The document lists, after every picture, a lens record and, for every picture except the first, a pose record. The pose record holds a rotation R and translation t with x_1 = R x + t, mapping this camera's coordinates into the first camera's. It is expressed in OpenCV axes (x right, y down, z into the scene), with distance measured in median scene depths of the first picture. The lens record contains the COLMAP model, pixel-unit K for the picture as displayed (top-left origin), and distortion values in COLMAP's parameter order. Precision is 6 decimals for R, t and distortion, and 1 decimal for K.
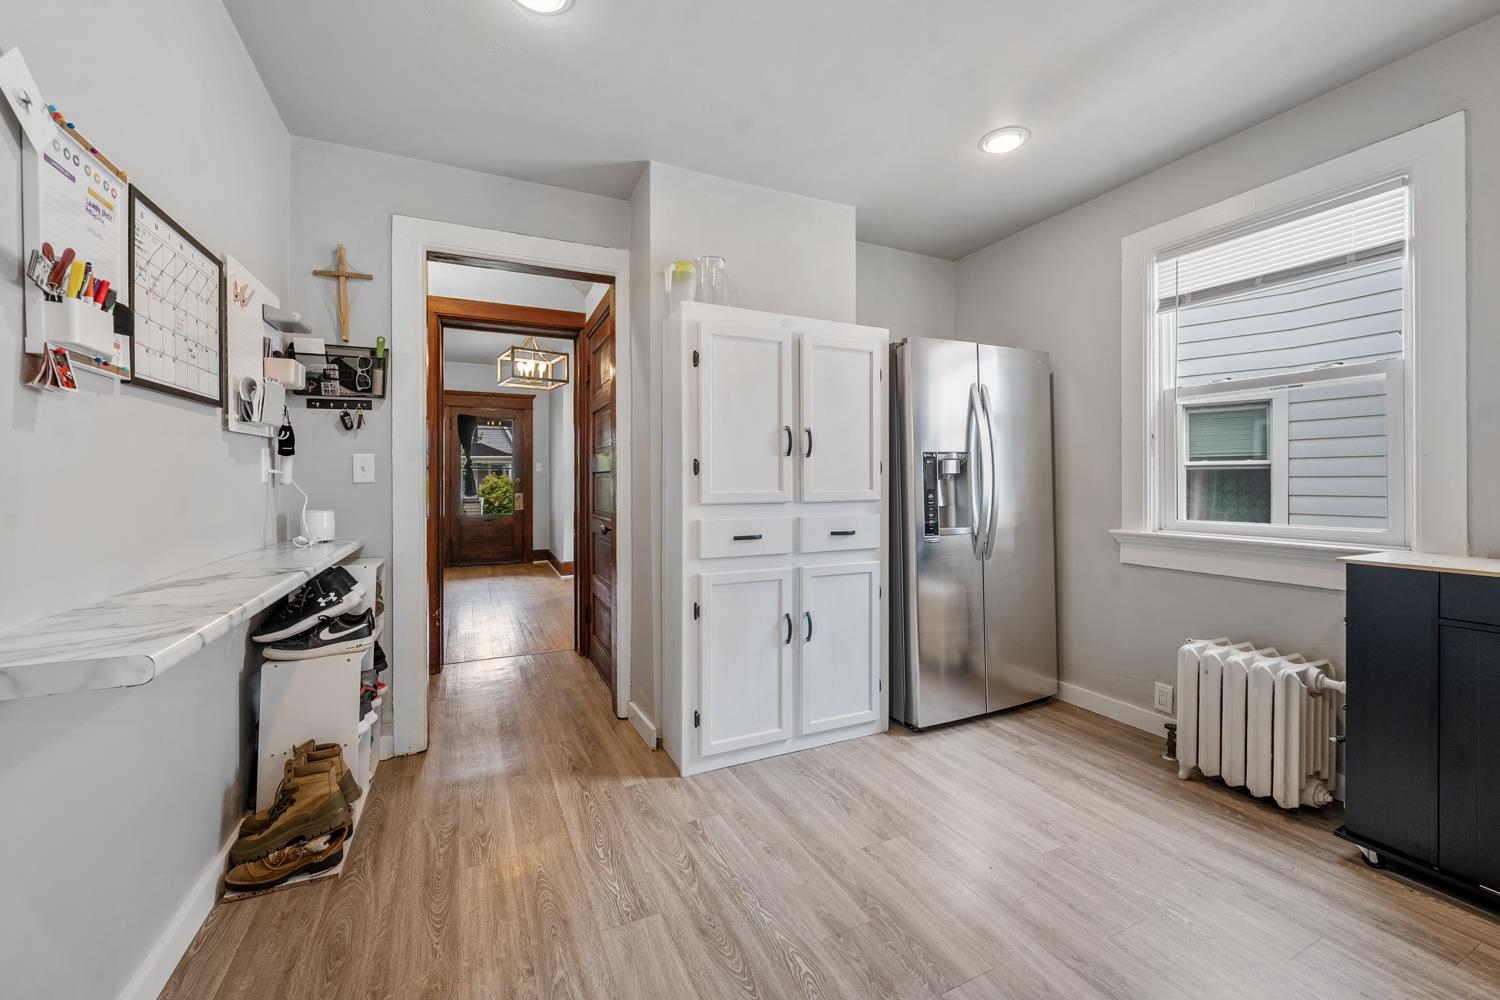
lens RADIAL K [[590.8, 0, 746.4], [0, 590.8, 480.5], [0, 0, 1]] dist [-0.001043, -0.000142]
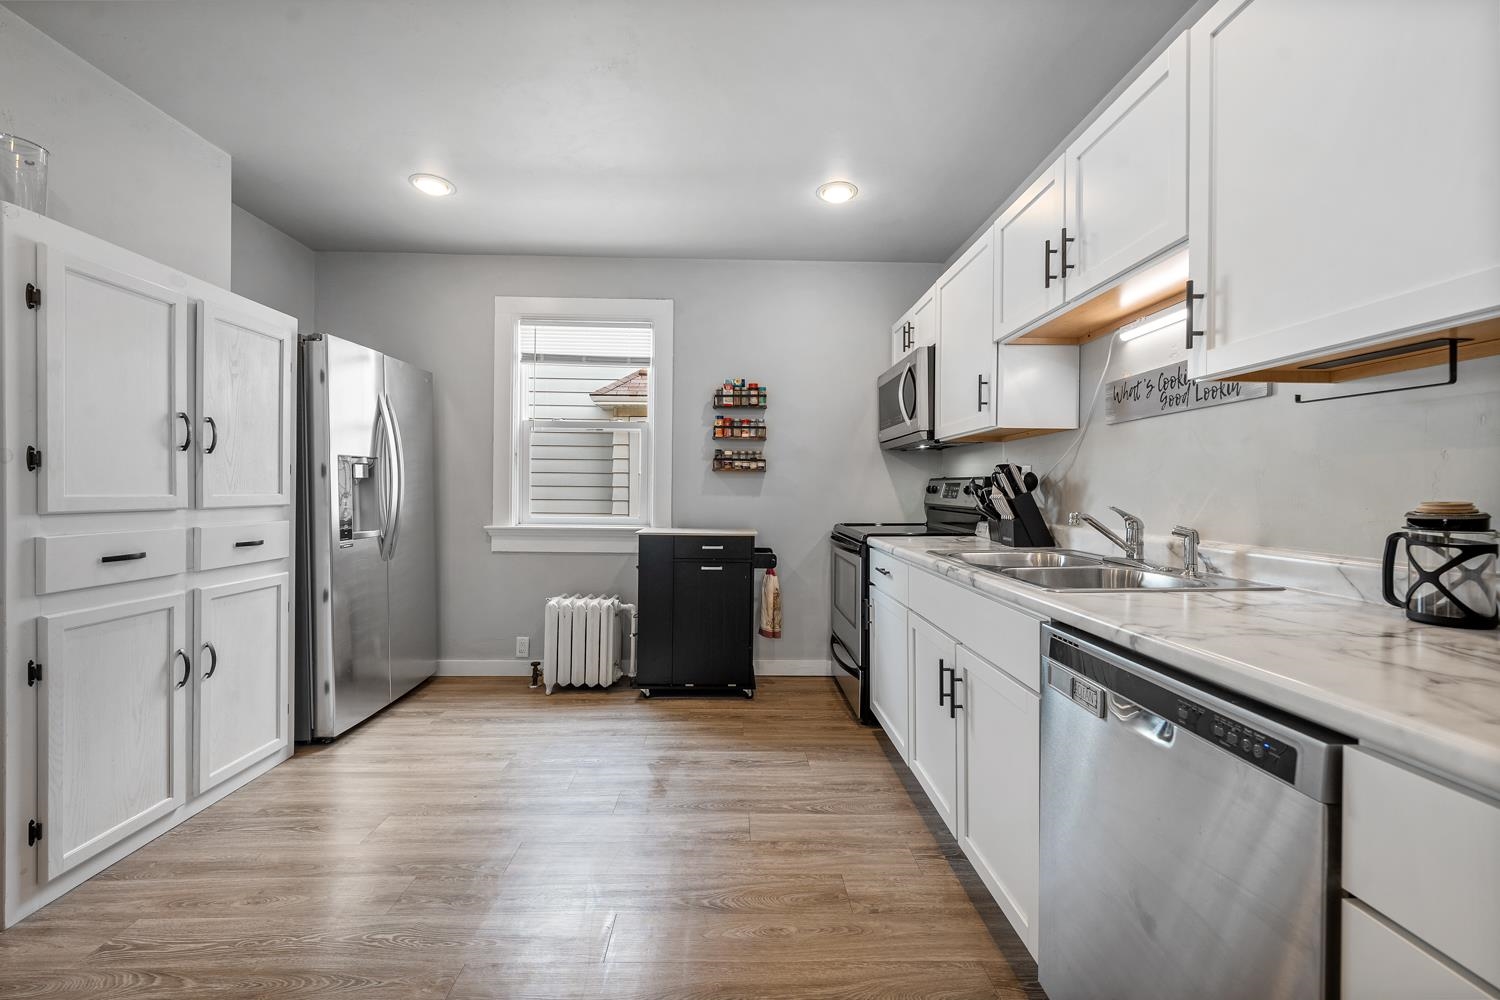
lens RADIAL K [[588.3, 0, 739.1], [0, 588.3, 493.6], [0, 0, 1]] dist [-0.000986, -0.000125]
pose [[0.410761, 0.002609, 0.911739, -0.343405], [-0.013984, 0.999896, 0.003439, 0.002806], [-0.911636, -0.014163, 0.410755, -0.005993]]
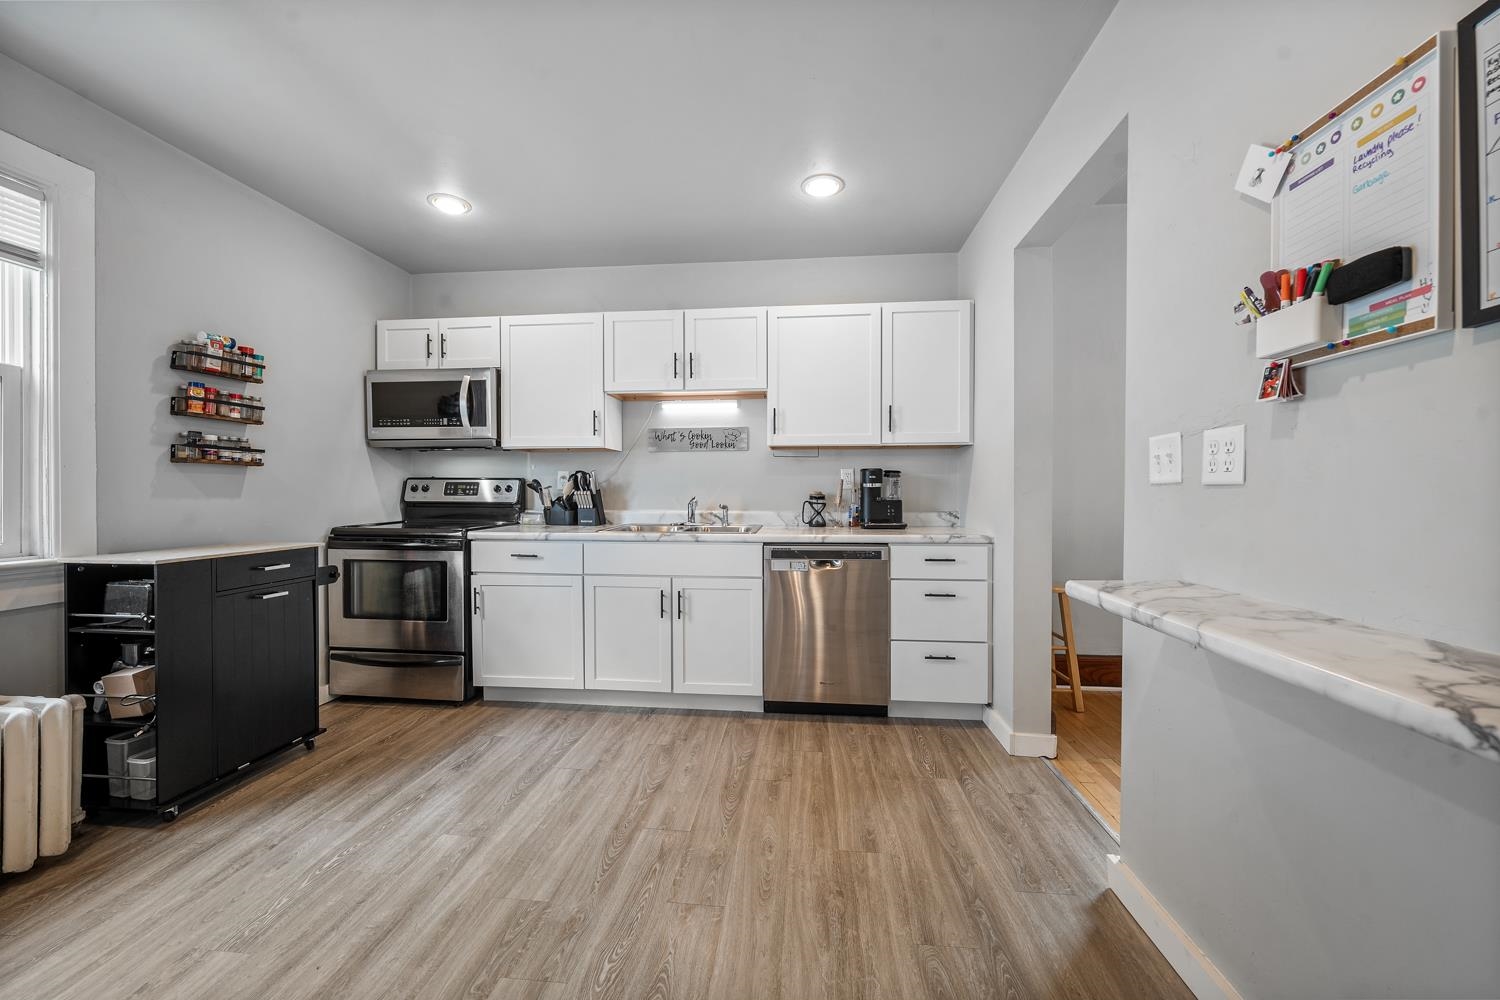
lens RADIAL K [[588.3, 0, 739.1], [0, 588.3, 493.6], [0, 0, 1]] dist [-0.000986, -0.000125]
pose [[-0.852727, 0.002505, 0.522351, -0.345886], [0.002932, 0.999996, -0.000008, 0.007614], [-0.522348, 0.001525, -0.852731, 0.964775]]
